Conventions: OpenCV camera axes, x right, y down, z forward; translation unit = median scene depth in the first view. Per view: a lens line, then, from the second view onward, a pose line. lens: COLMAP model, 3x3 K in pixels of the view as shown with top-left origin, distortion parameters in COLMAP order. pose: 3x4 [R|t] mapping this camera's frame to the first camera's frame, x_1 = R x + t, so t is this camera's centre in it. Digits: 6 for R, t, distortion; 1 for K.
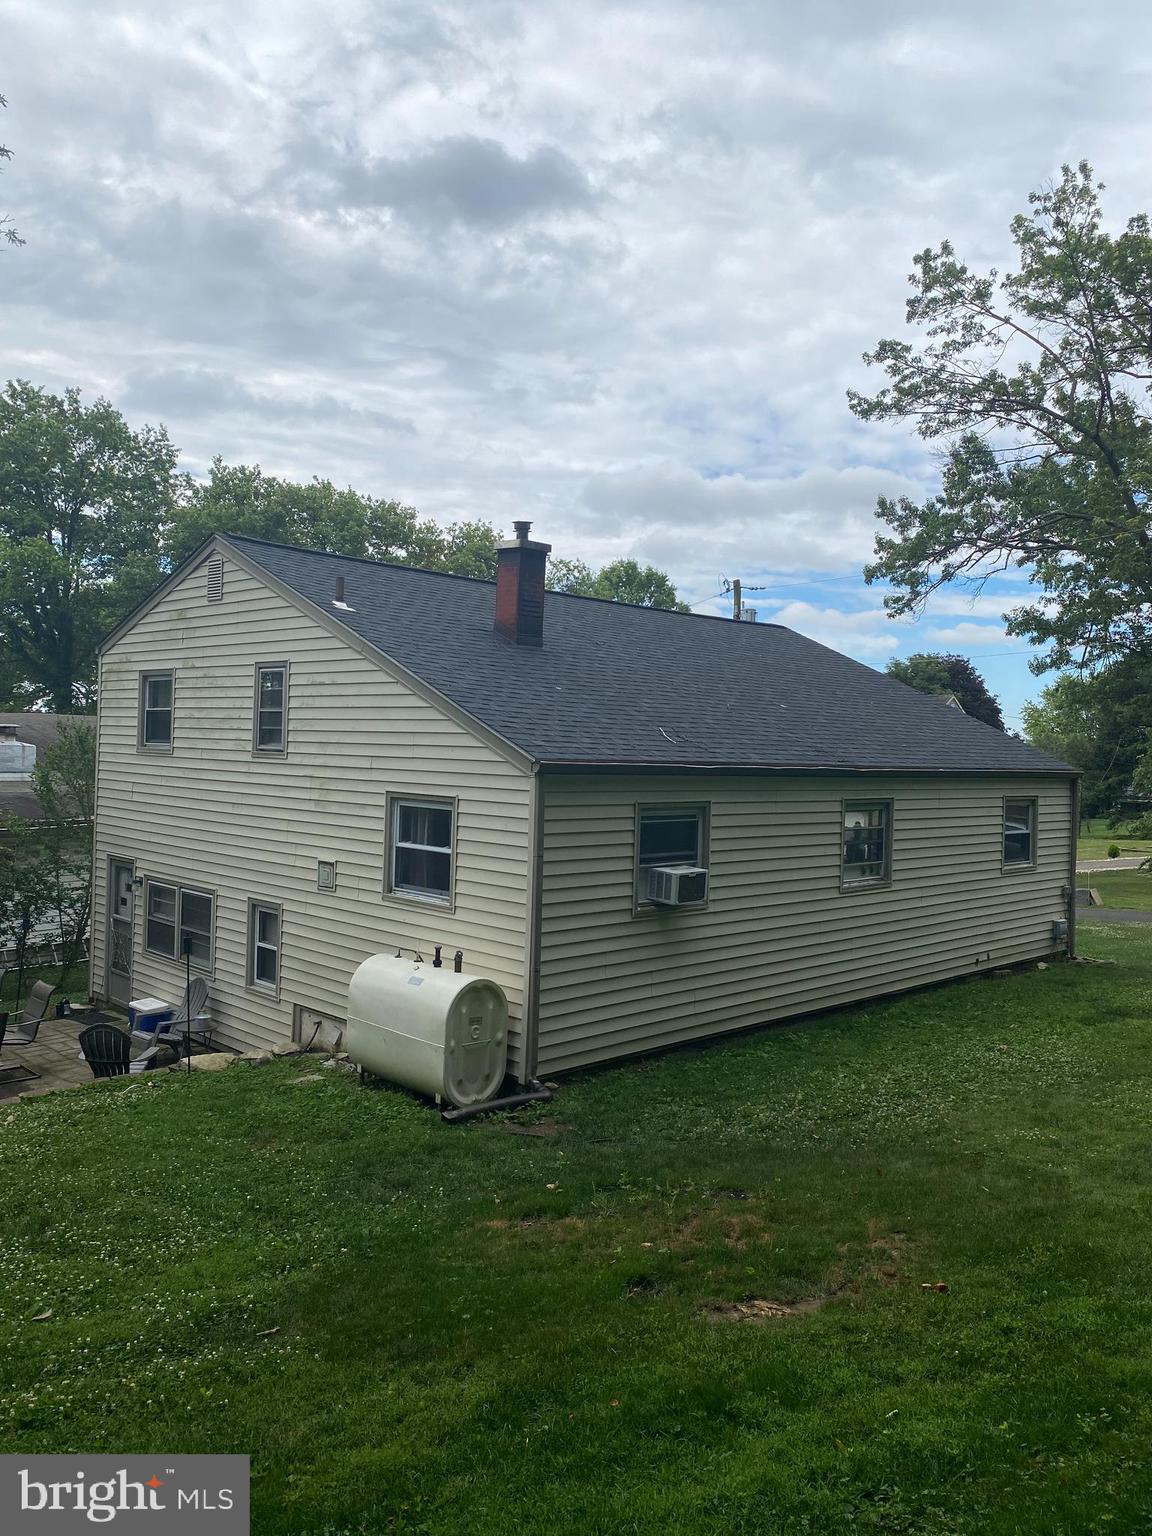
lens RADIAL K [[1164.4, 0, 576.0], [0, 1164.4, 768.0], [0, 0, 1]] dist [0.126070, -0.231850]
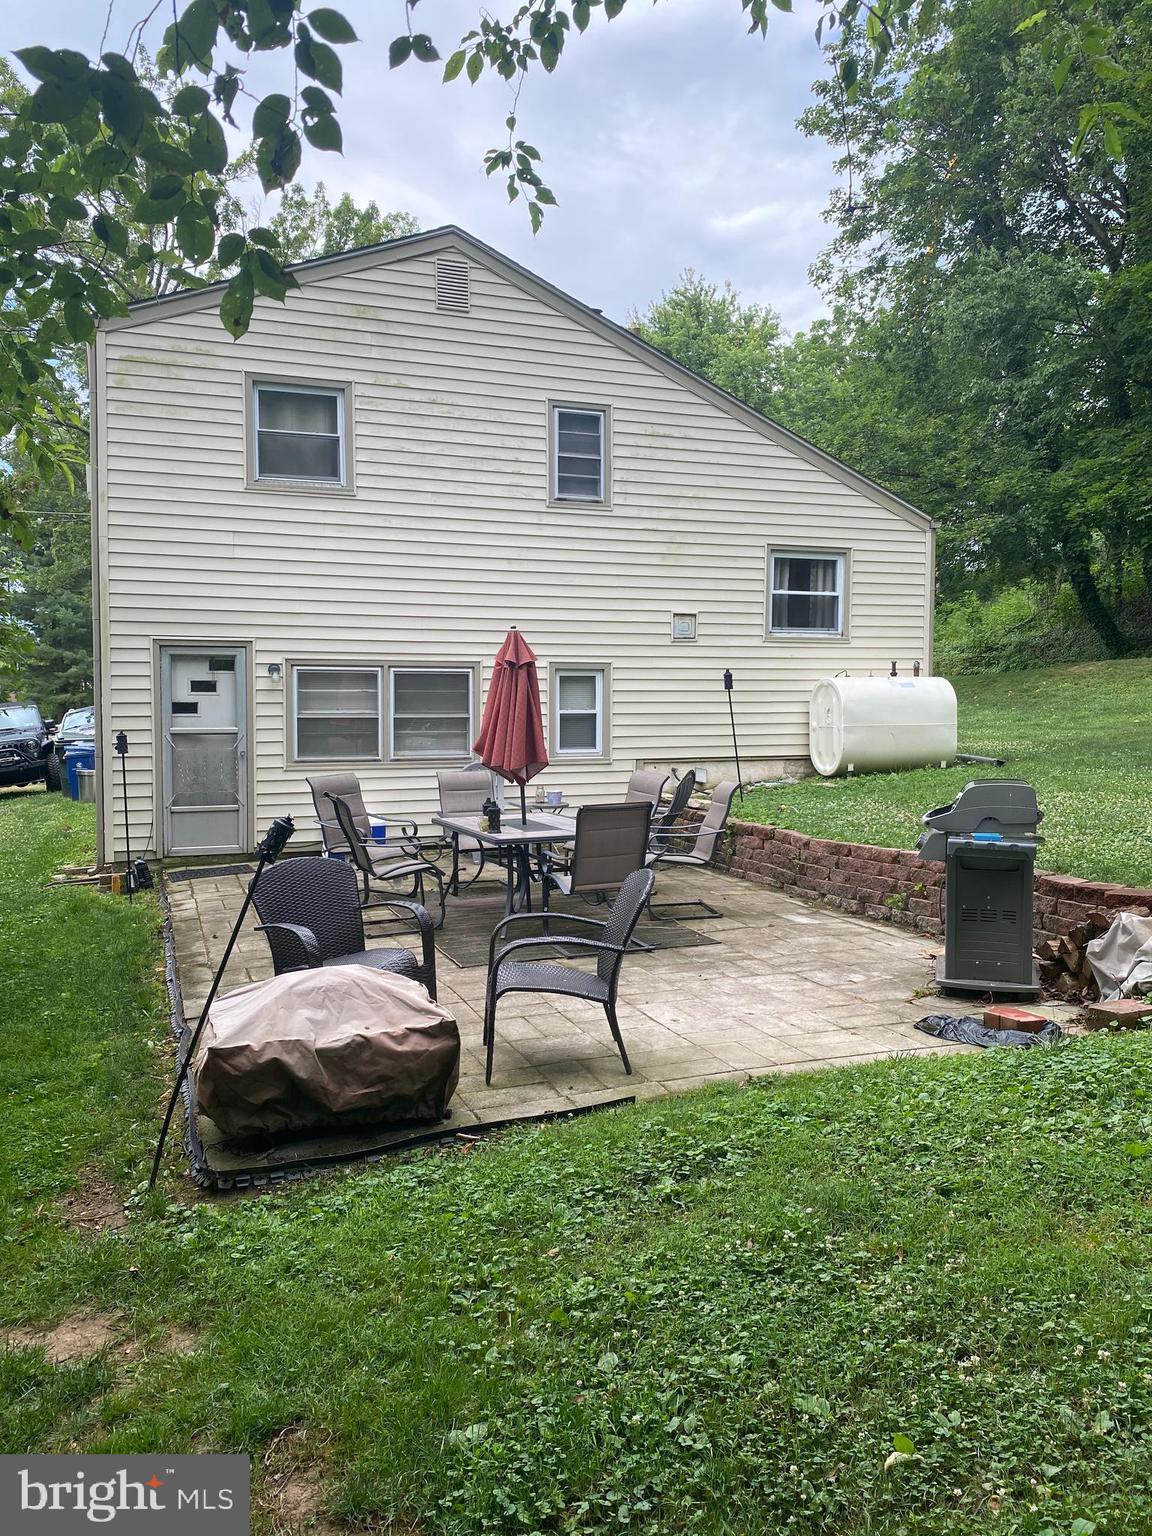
lens RADIAL K [[1164.4, 0, 576.0], [0, 1164.4, 768.0], [0, 0, 1]] dist [0.126070, -0.231850]
pose [[0.400967, -0.079913, 0.912600, -1.157191], [0.031331, 0.996801, 0.073520, 0.131565], [-0.915556, -0.000887, 0.402189, 0.643310]]
